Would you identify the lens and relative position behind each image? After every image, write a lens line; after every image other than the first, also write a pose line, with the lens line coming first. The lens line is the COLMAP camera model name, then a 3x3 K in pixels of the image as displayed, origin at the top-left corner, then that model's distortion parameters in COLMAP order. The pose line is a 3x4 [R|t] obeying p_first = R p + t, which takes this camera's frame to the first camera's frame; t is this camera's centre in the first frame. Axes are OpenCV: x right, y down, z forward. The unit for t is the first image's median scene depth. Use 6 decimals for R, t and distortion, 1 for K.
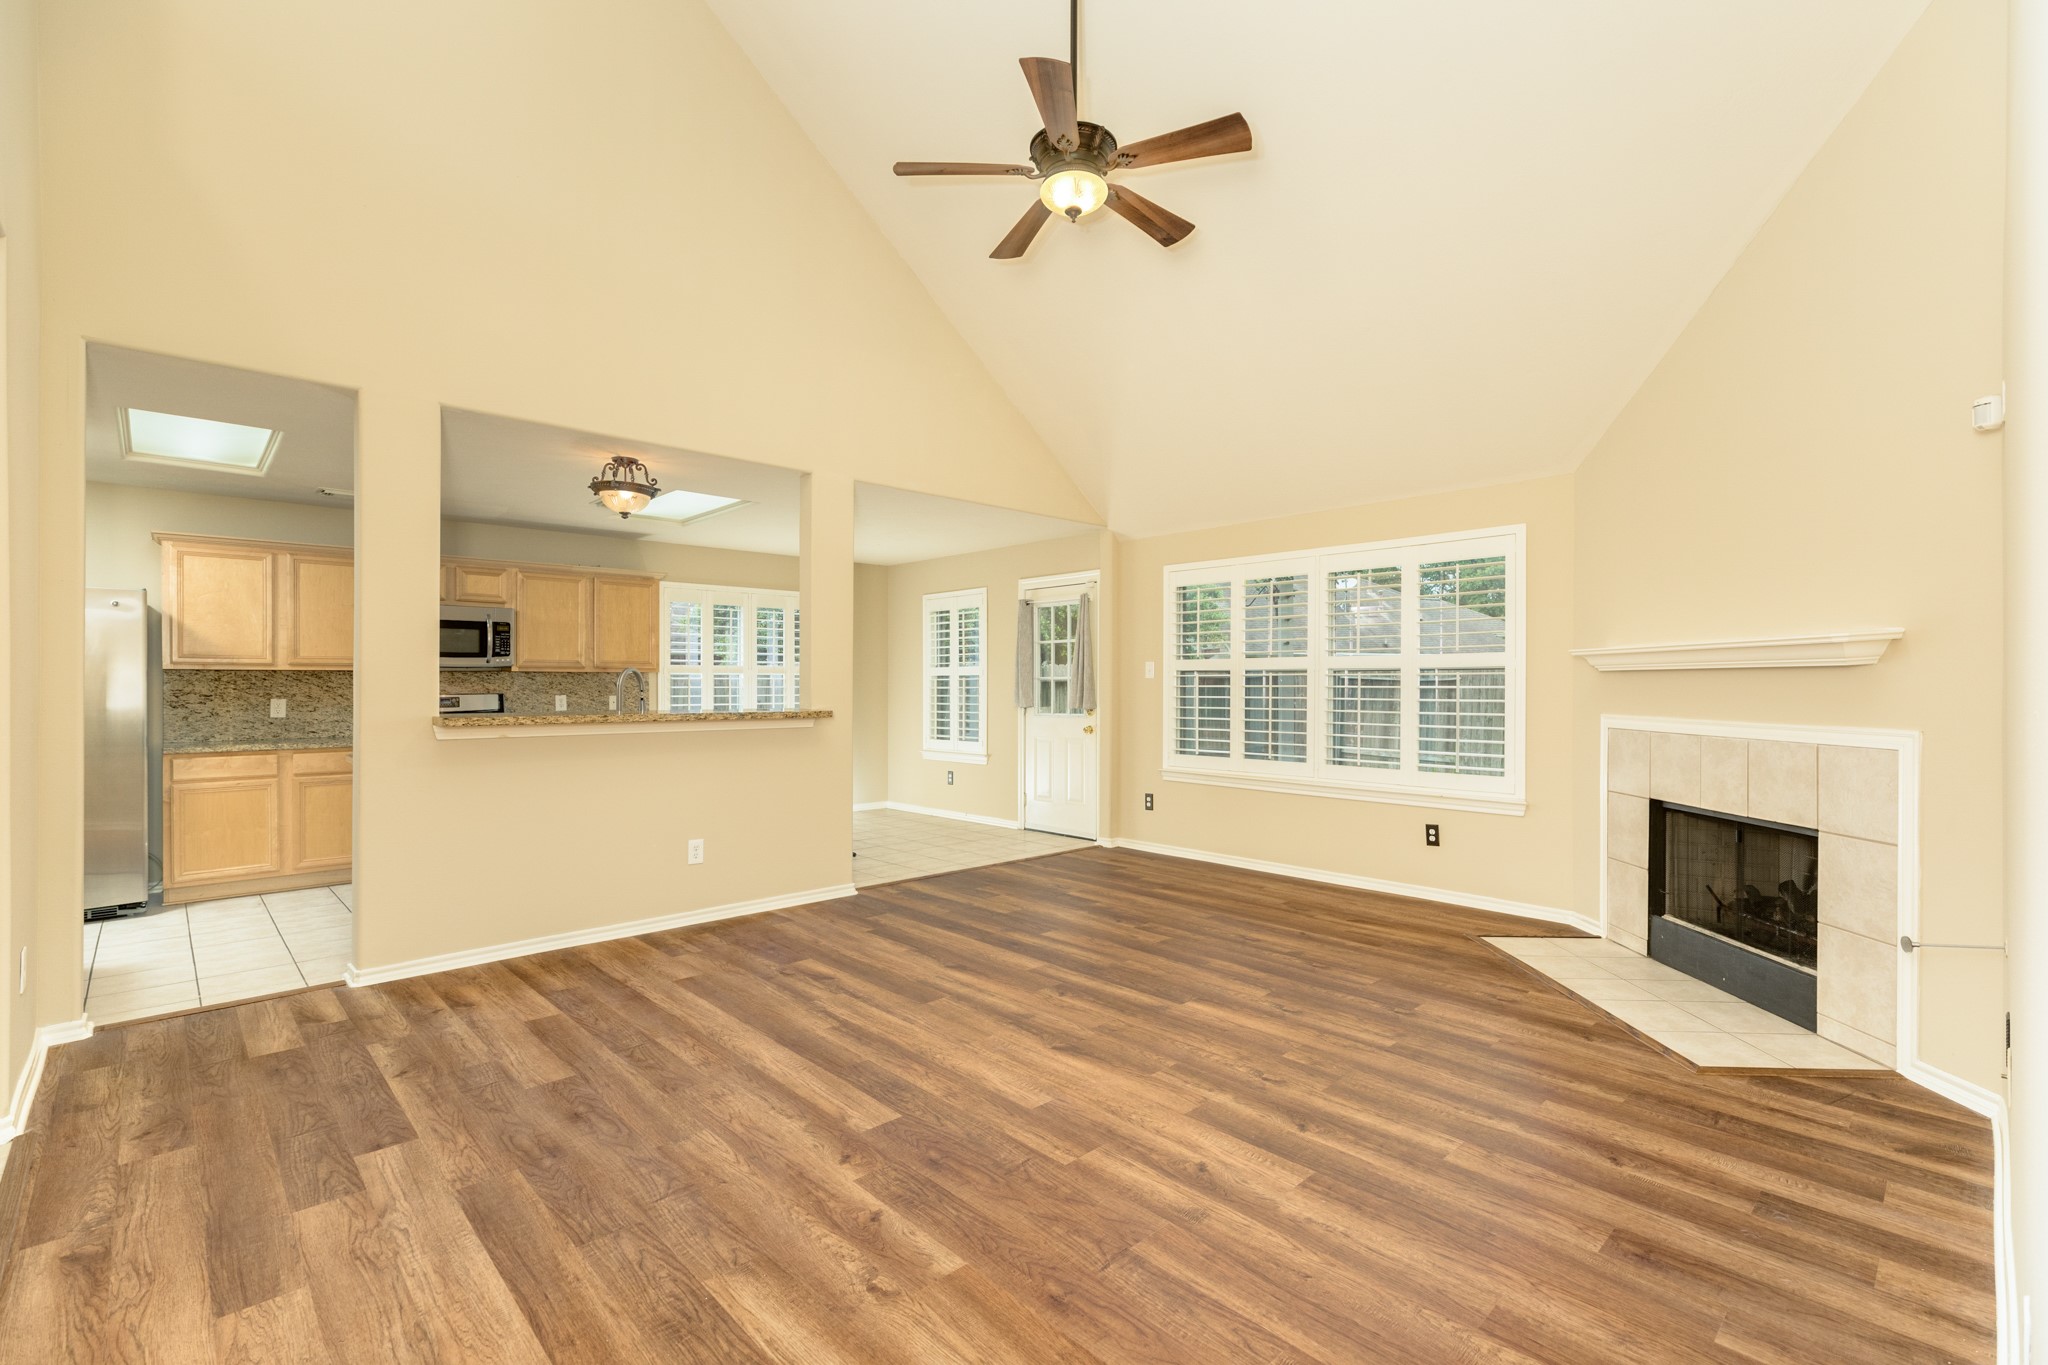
lens RADIAL K [[920.5, 0, 1017.3], [0, 920.5, 683.1], [0, 0, 1]] dist [-0.000995, 0.002594]
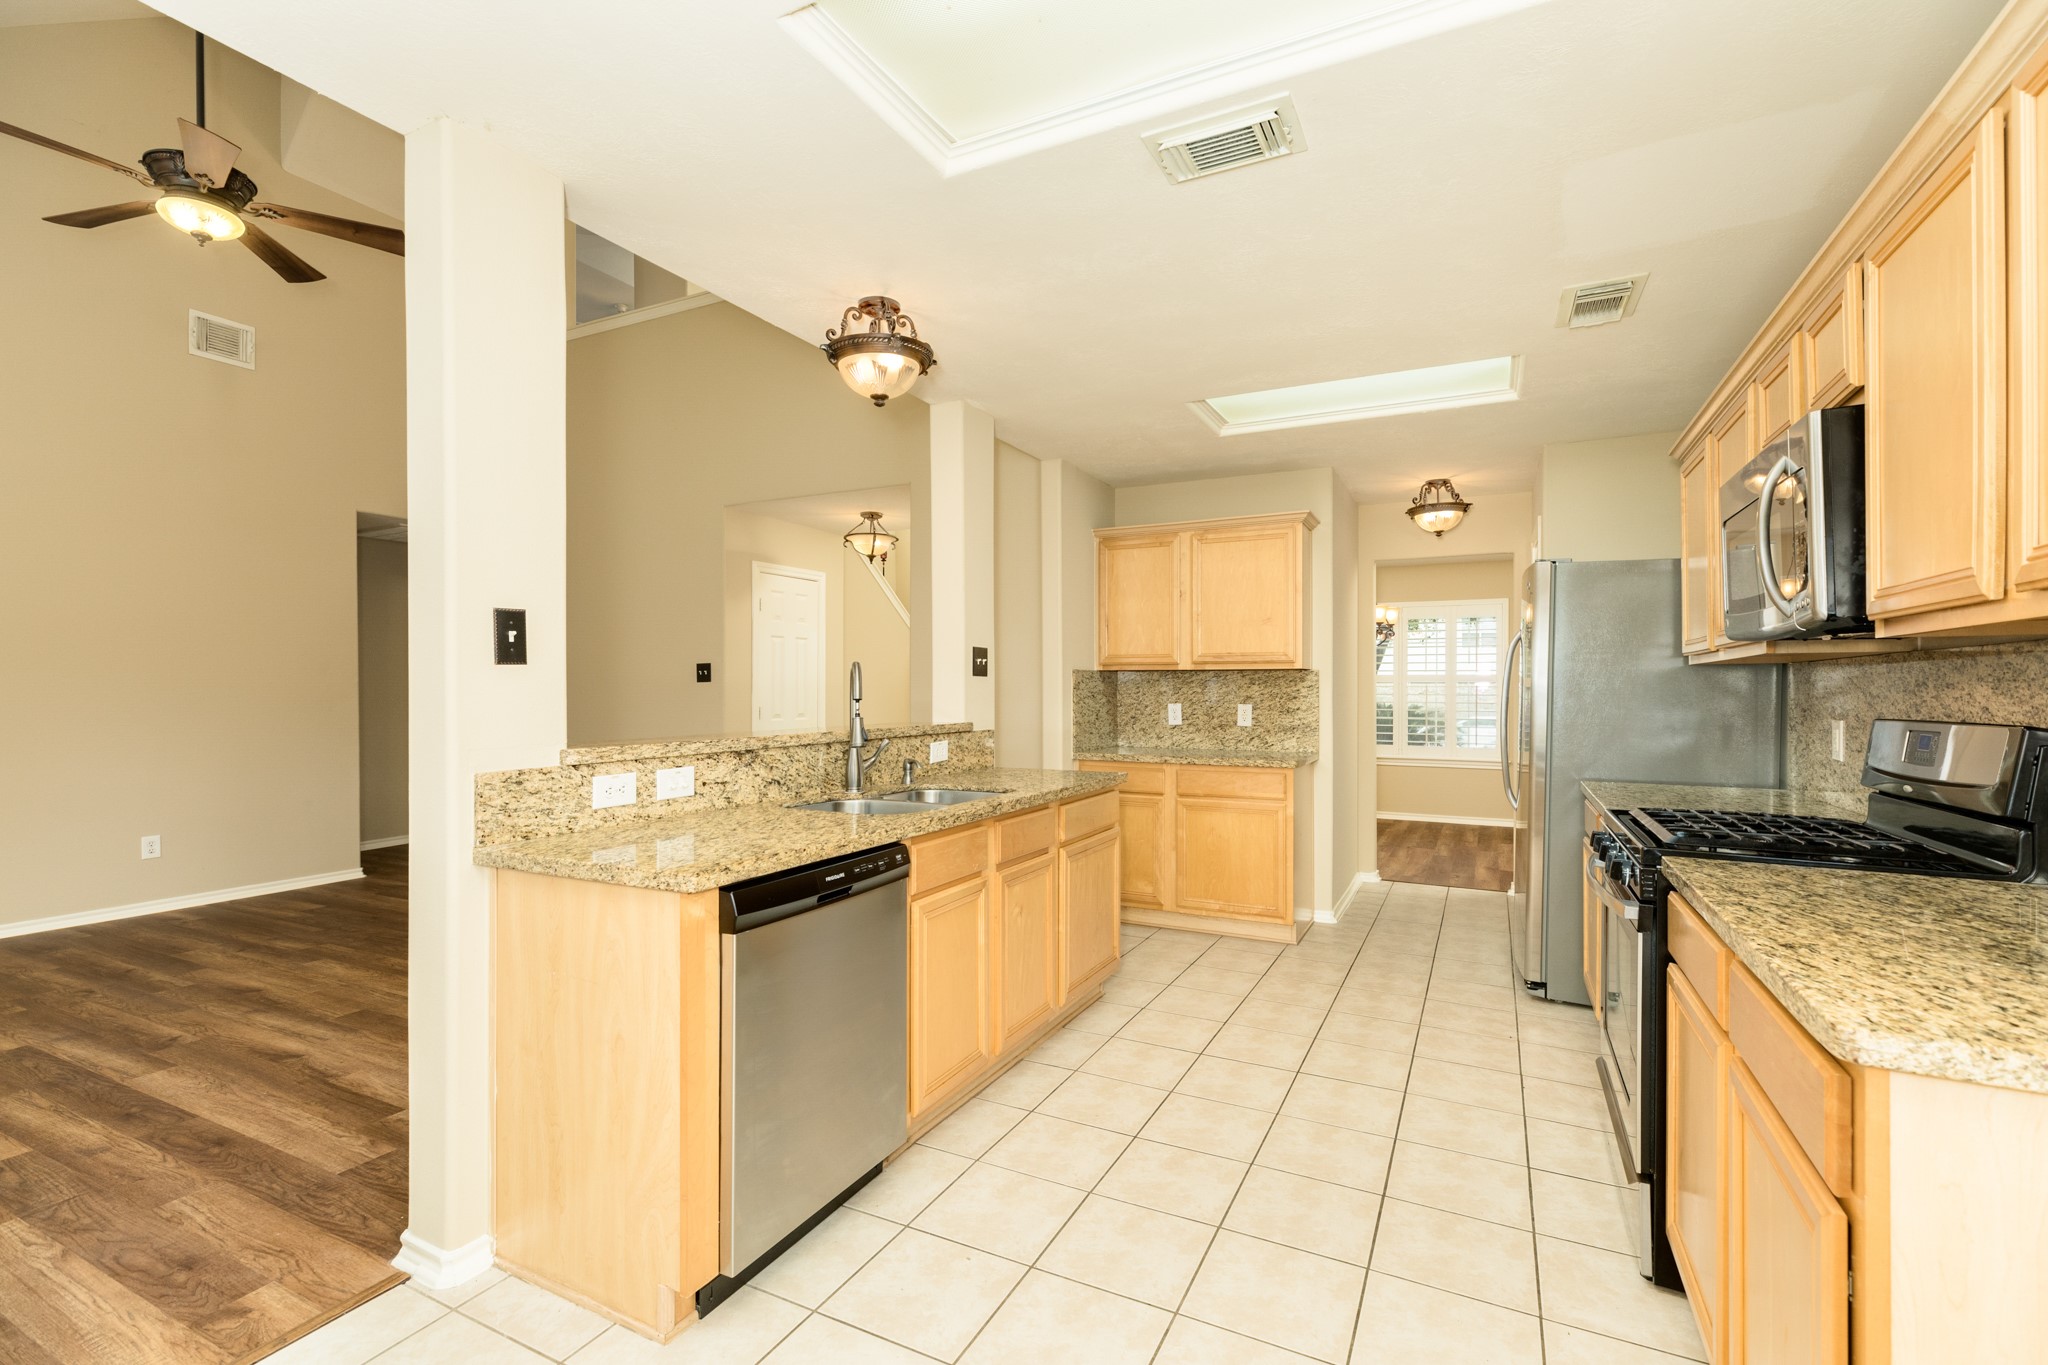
lens RADIAL K [[920.5, 0, 1012.3], [0, 920.5, 682.6], [0, 0, 1]] dist [-0.000995, 0.002594]
pose [[-0.944131, -0.002253, -0.329562, -0.454282], [0.001389, 0.999941, -0.010815, 0.004361], [0.329566, -0.010668, -0.944072, 2.273349]]
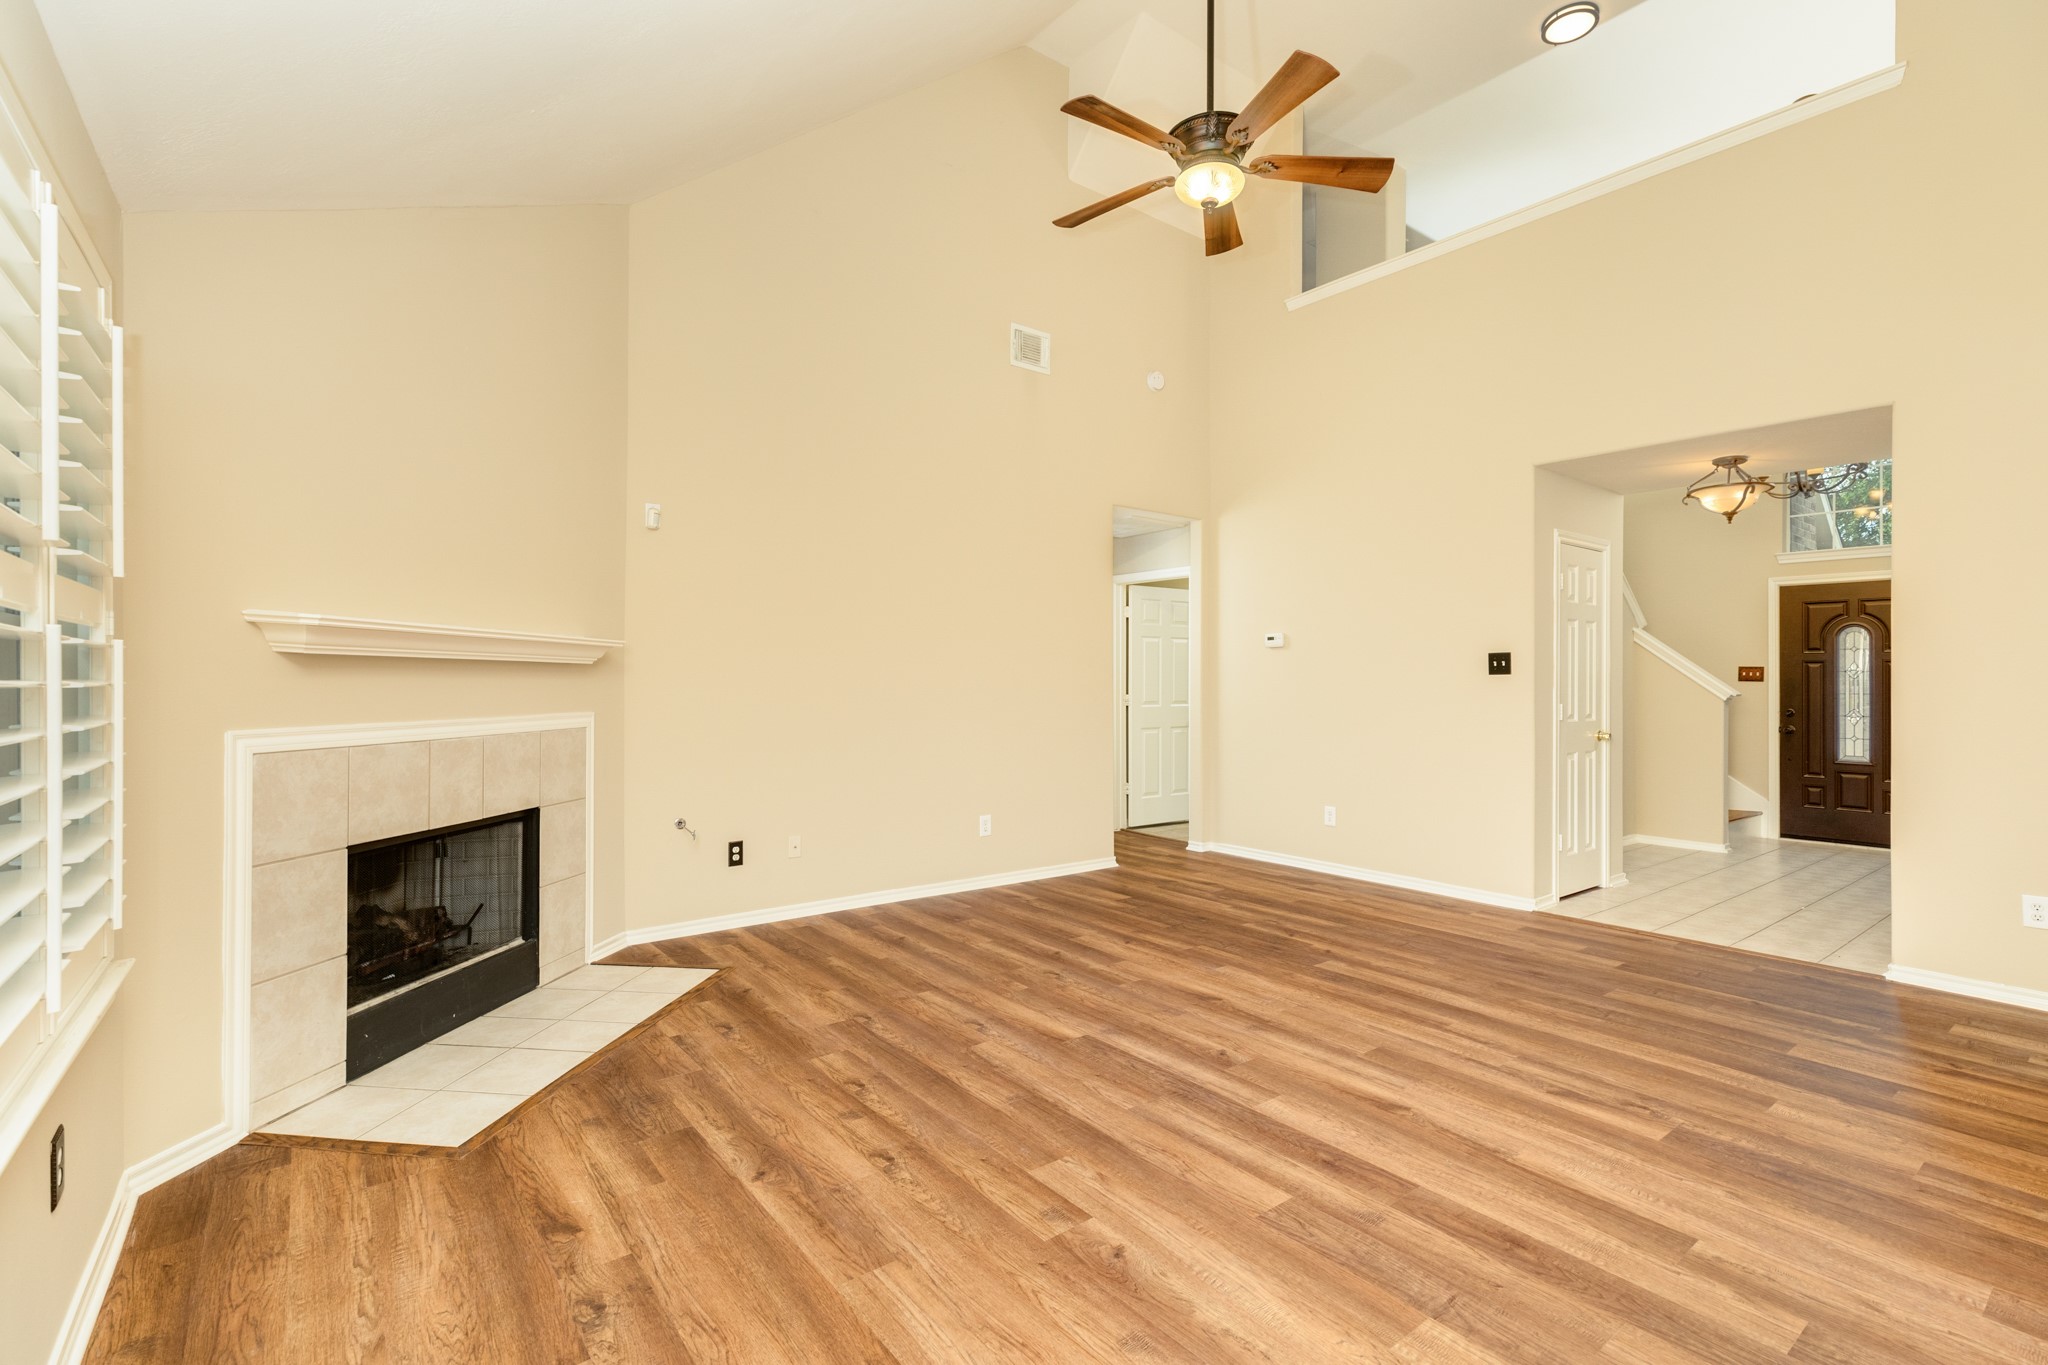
lens RADIAL K [[920.5, 0, 1008.5], [0, 920.5, 686.6], [0, 0, 1]] dist [-0.000995, 0.002594]
pose [[-0.993517, -0.006874, 0.113478, 0.161053], [-0.006455, 0.999971, 0.004066, 0.001679], [-0.113503, 0.003307, -0.993532, 1.996391]]
